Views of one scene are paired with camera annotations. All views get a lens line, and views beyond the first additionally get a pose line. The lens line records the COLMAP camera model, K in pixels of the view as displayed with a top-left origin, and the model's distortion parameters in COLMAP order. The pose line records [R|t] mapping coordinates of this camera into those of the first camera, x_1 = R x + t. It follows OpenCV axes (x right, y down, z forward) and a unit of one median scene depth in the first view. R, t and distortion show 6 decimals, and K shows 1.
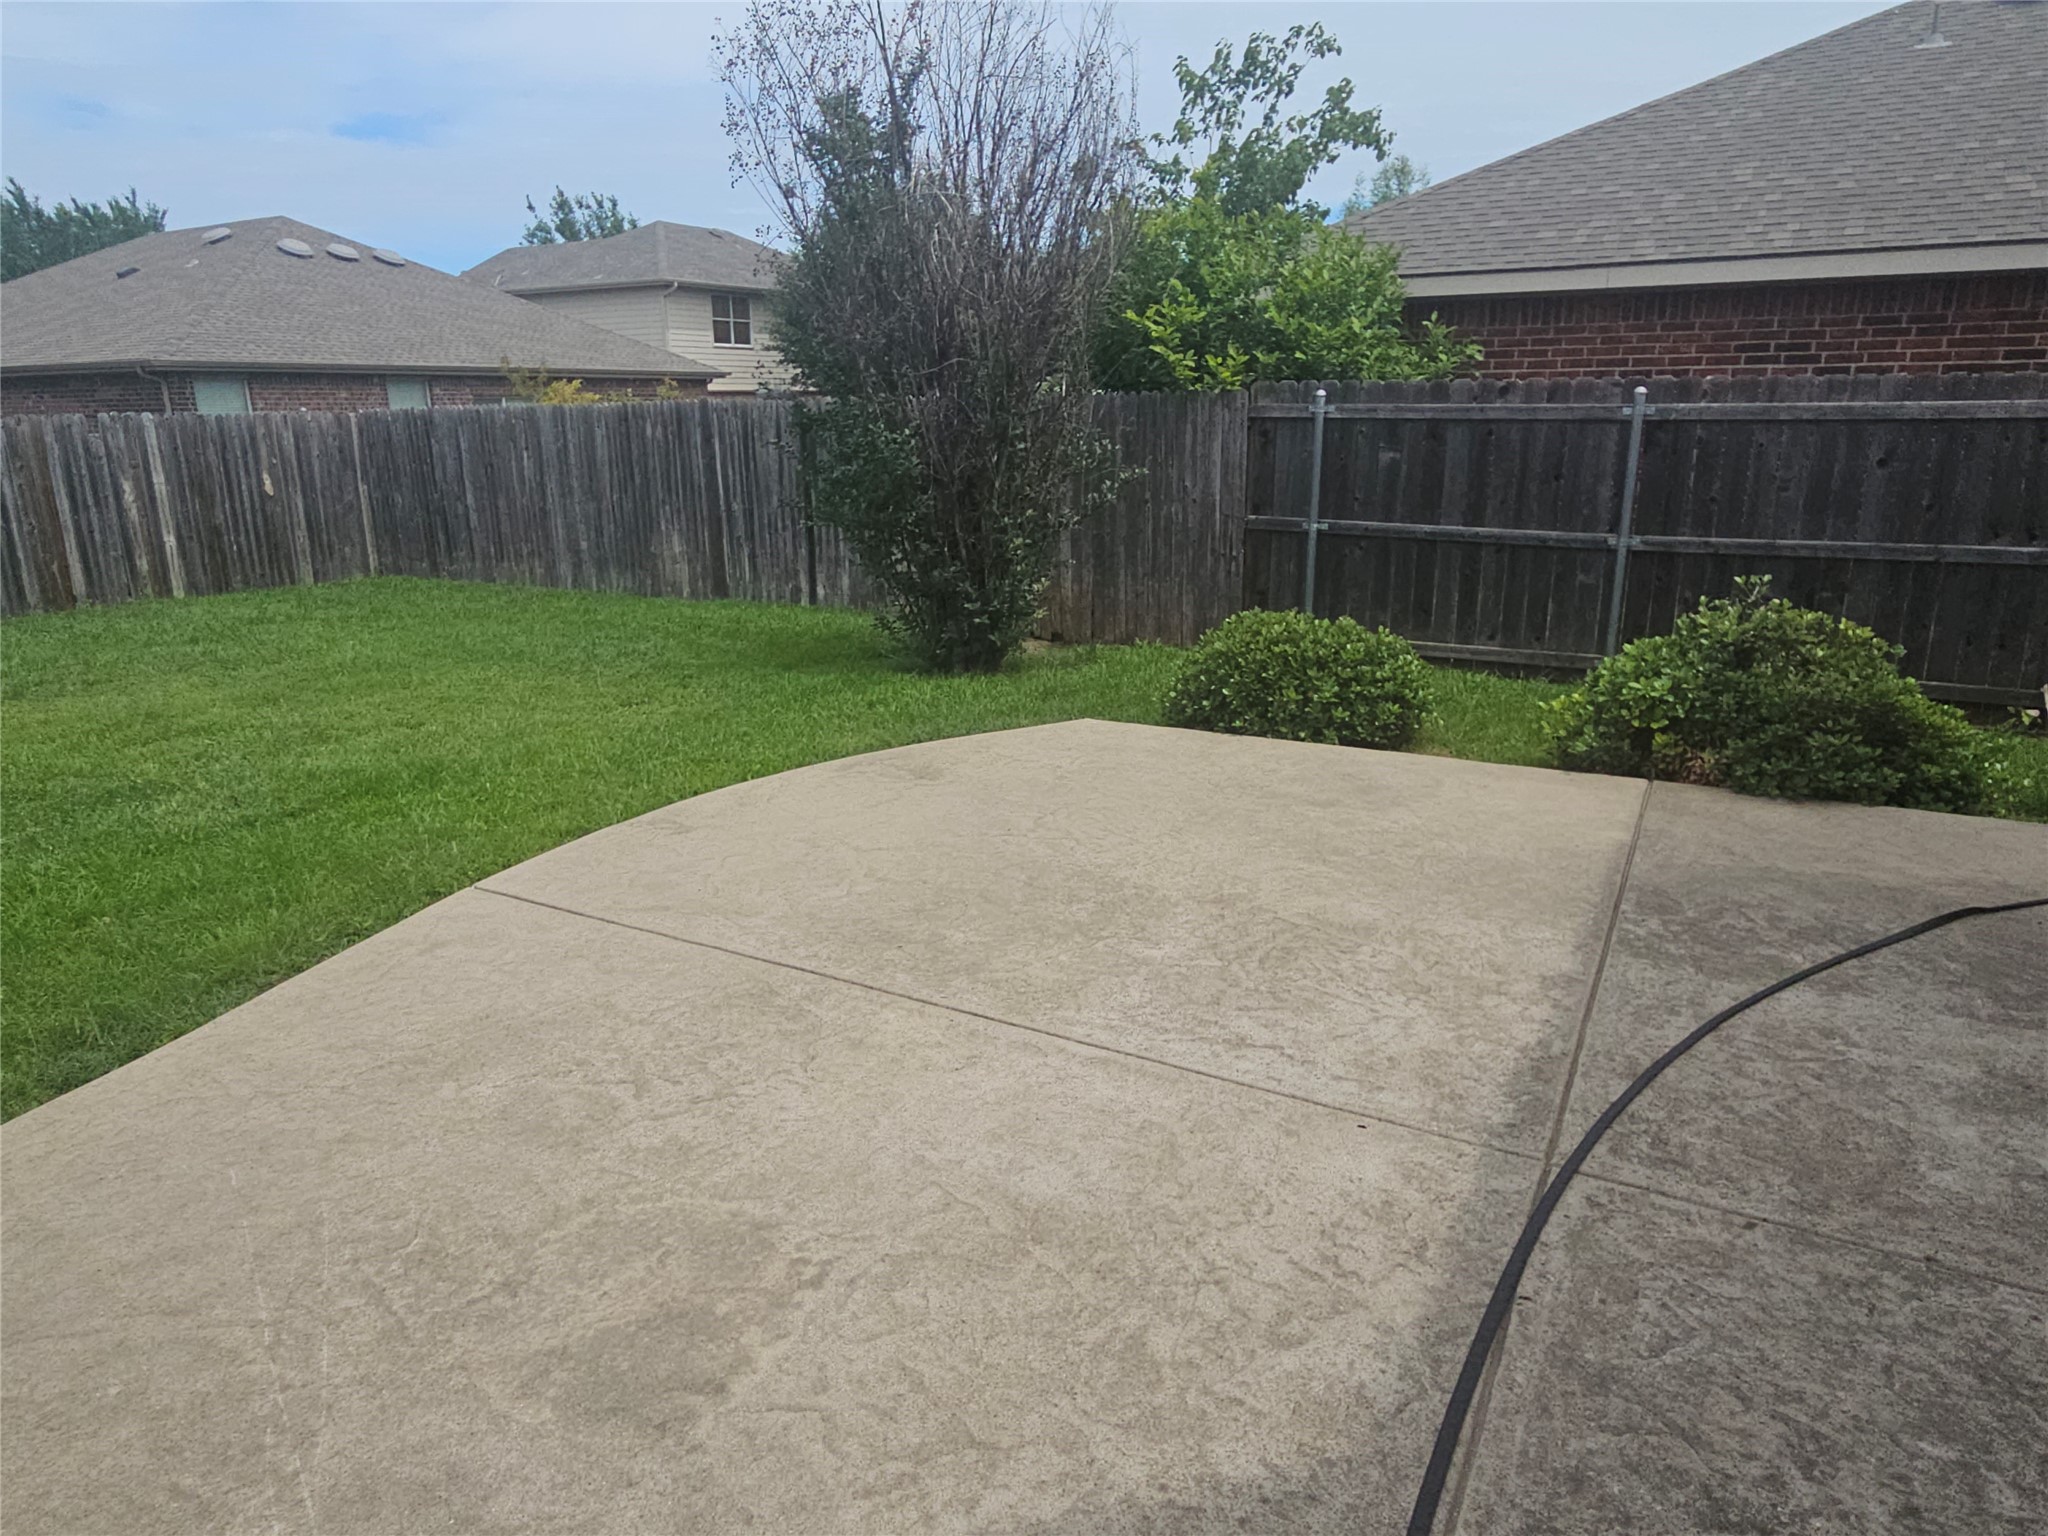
lens RADIAL K [[1290.9, 0, 1009.4], [0, 1290.9, 777.1], [0, 0, 1]] dist [0.003307, 0.000490]
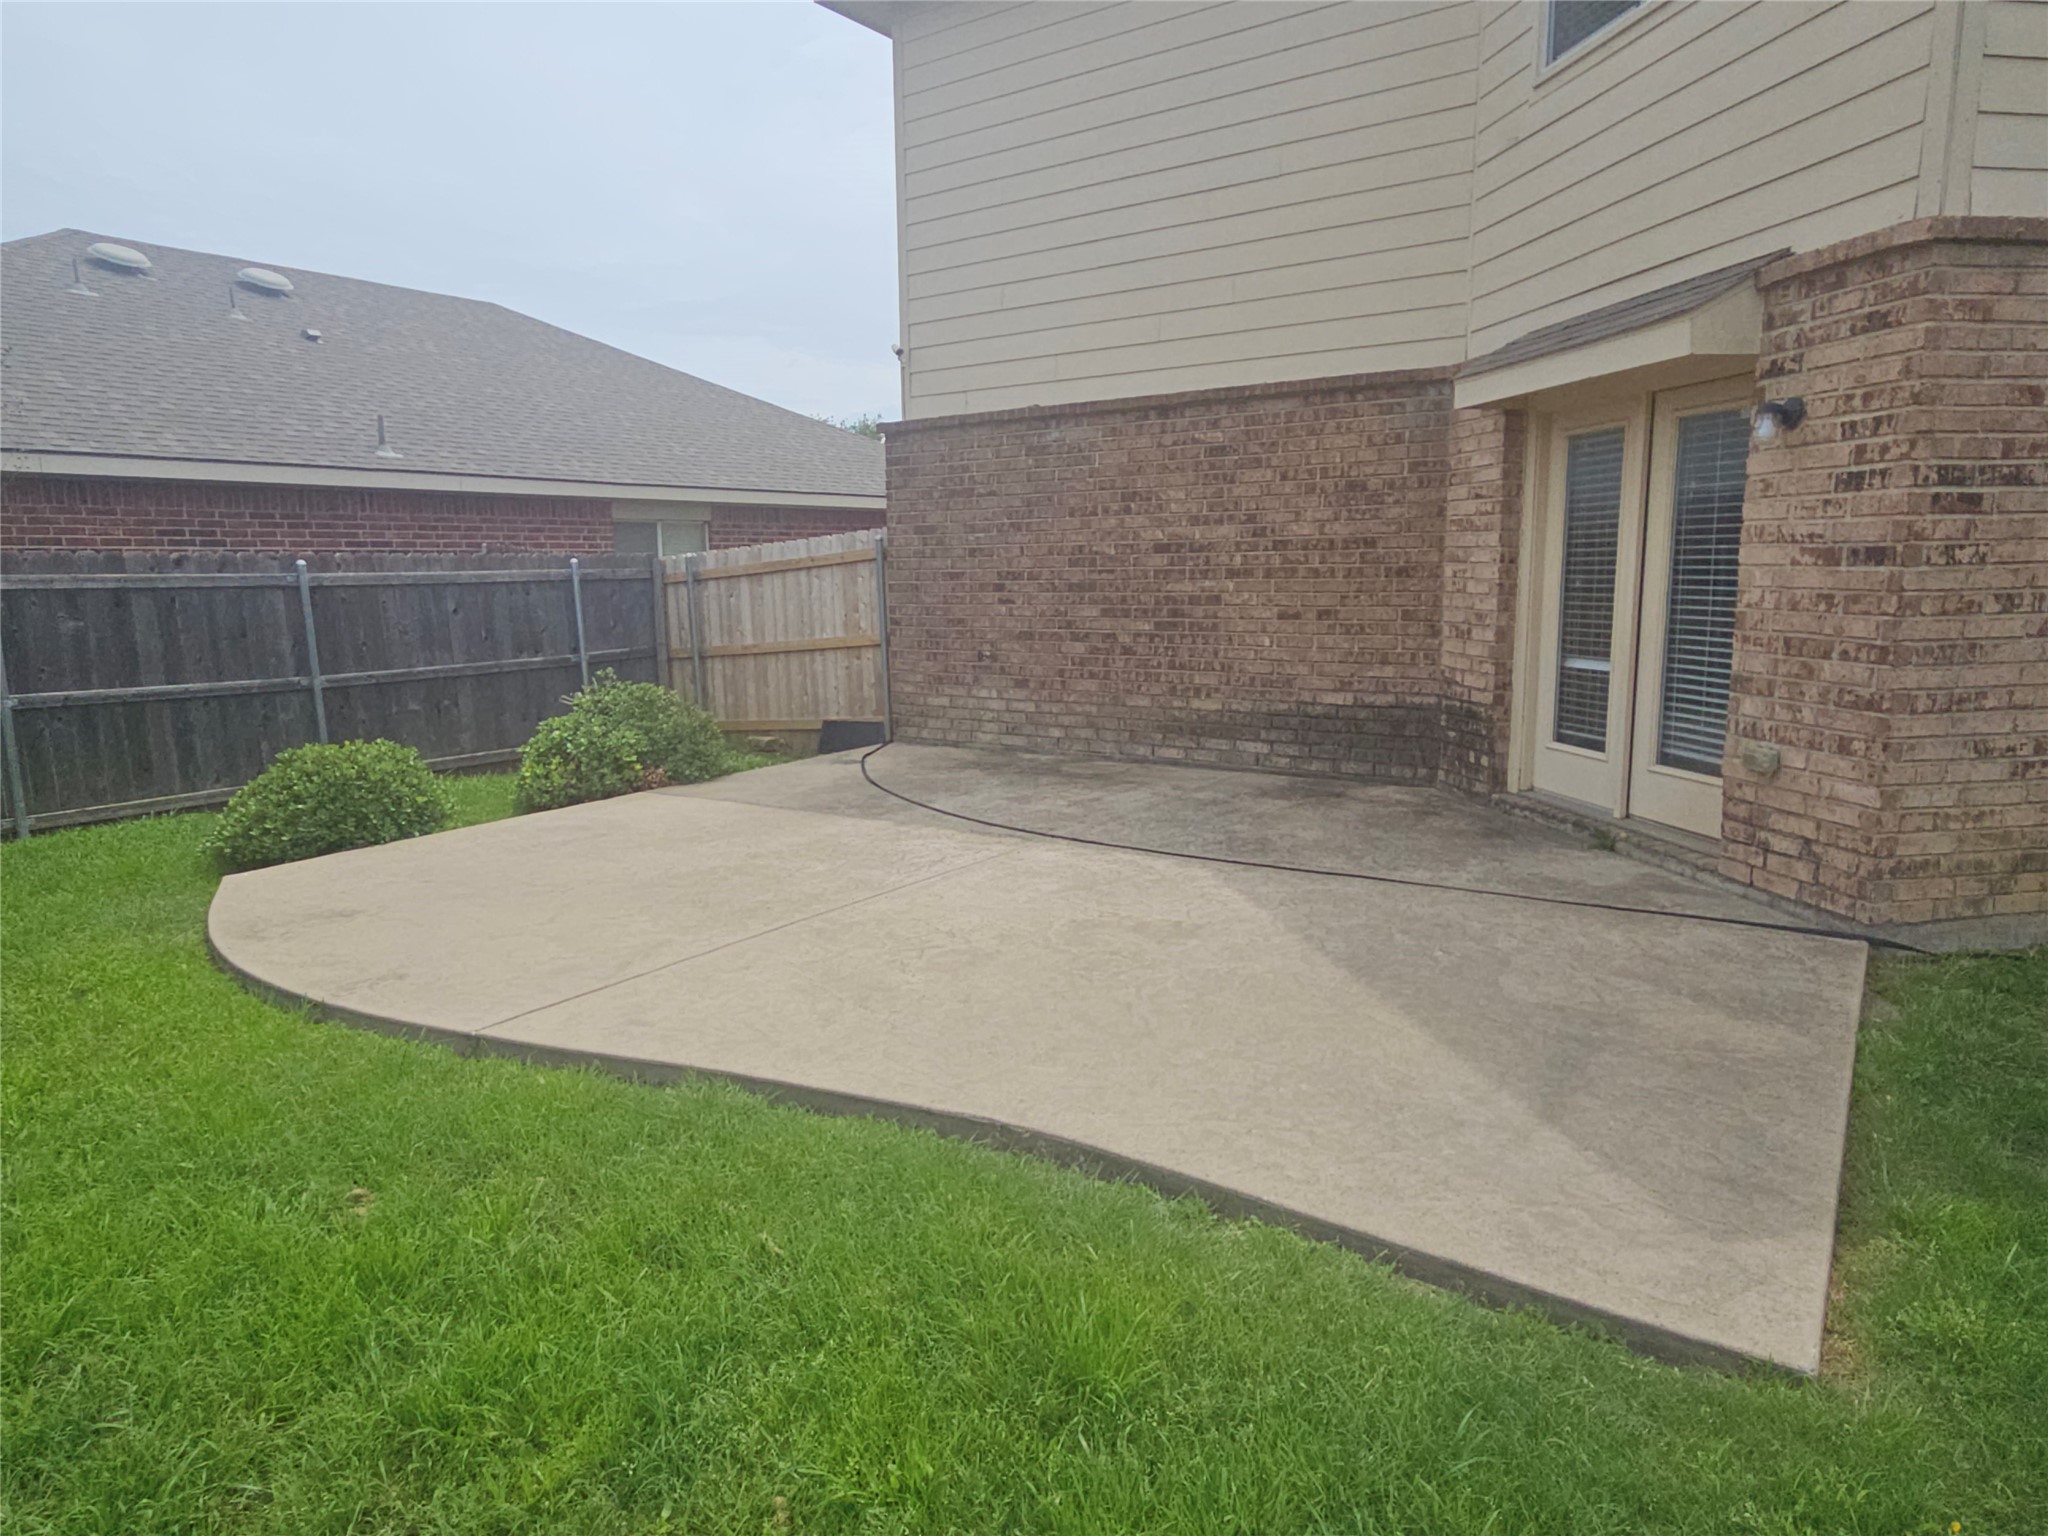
lens RADIAL K [[1290.9, 0, 1009.4], [0, 1290.9, 777.1], [0, 0, 1]] dist [0.003307, 0.000490]
pose [[0.085602, -0.151841, 0.984691, -0.550767], [0.292652, 0.948554, 0.120827, -0.040211], [-0.952380, 0.277829, 0.125635, 0.188094]]
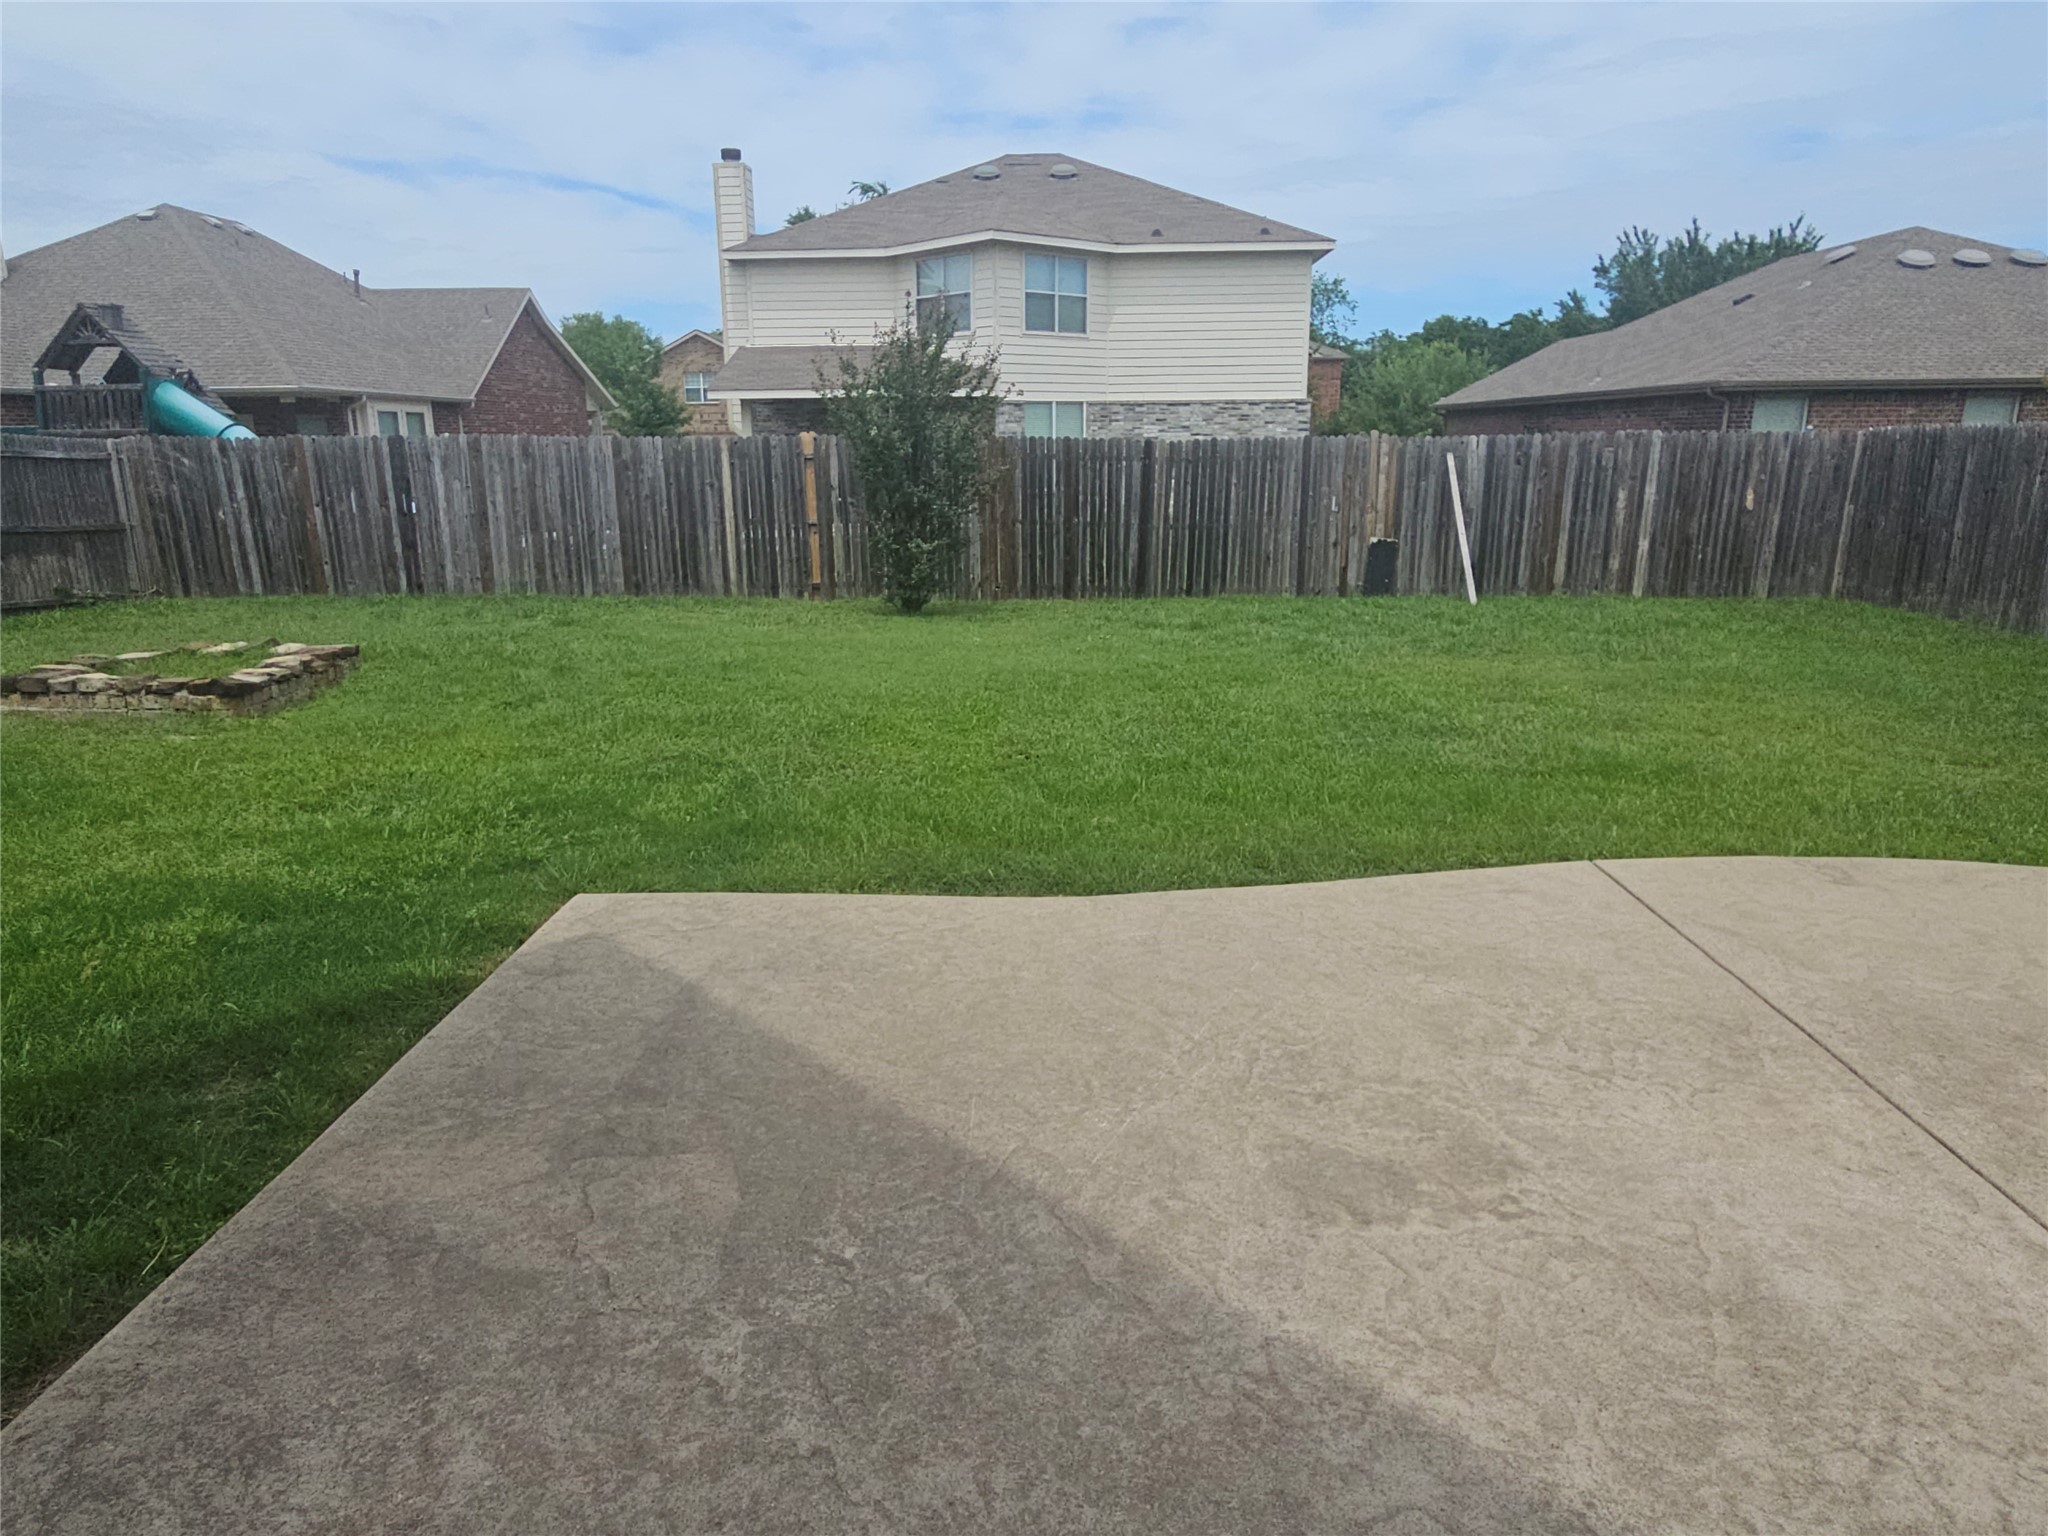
lens RADIAL K [[1290.9, 0, 1009.4], [0, 1290.9, 777.1], [0, 0, 1]] dist [0.003307, 0.000490]
pose [[0.466491, 0.233791, -0.853070, 0.116132], [-0.244258, 0.960984, 0.129797, -0.002504], [0.850132, 0.147820, 0.505396, 0.004874]]
